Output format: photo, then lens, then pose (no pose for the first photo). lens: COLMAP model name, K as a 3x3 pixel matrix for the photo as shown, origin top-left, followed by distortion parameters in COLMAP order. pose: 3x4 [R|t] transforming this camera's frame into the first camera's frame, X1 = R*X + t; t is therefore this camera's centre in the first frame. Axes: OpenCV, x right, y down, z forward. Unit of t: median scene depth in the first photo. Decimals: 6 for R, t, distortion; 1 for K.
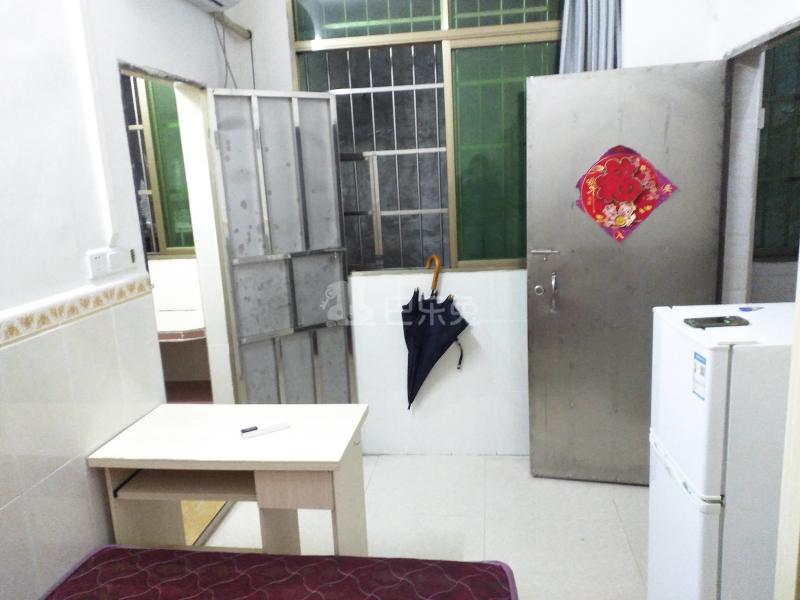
lens RADIAL K [[607.3, 0, 400.0], [0, 607.3, 300.0], [0, 0, 1]] dist [0.117870, -0.191170]
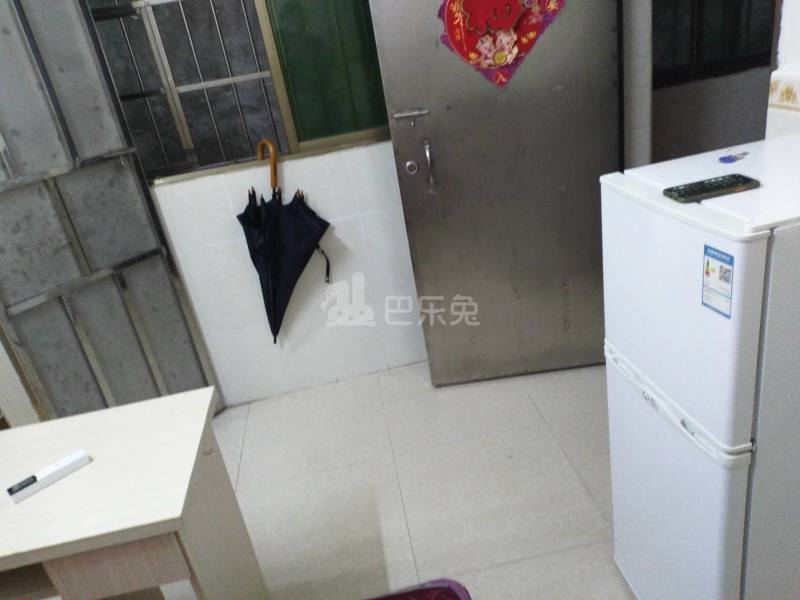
lens RADIAL K [[607.3, 0, 400.0], [0, 607.3, 300.0], [0, 0, 1]] dist [0.117870, -0.191170]
pose [[0.954125, -0.210366, 0.213055, 0.013574], [0.162228, 0.961303, 0.222664, -0.027915], [-0.251651, -0.177886, 0.951330, 0.232573]]
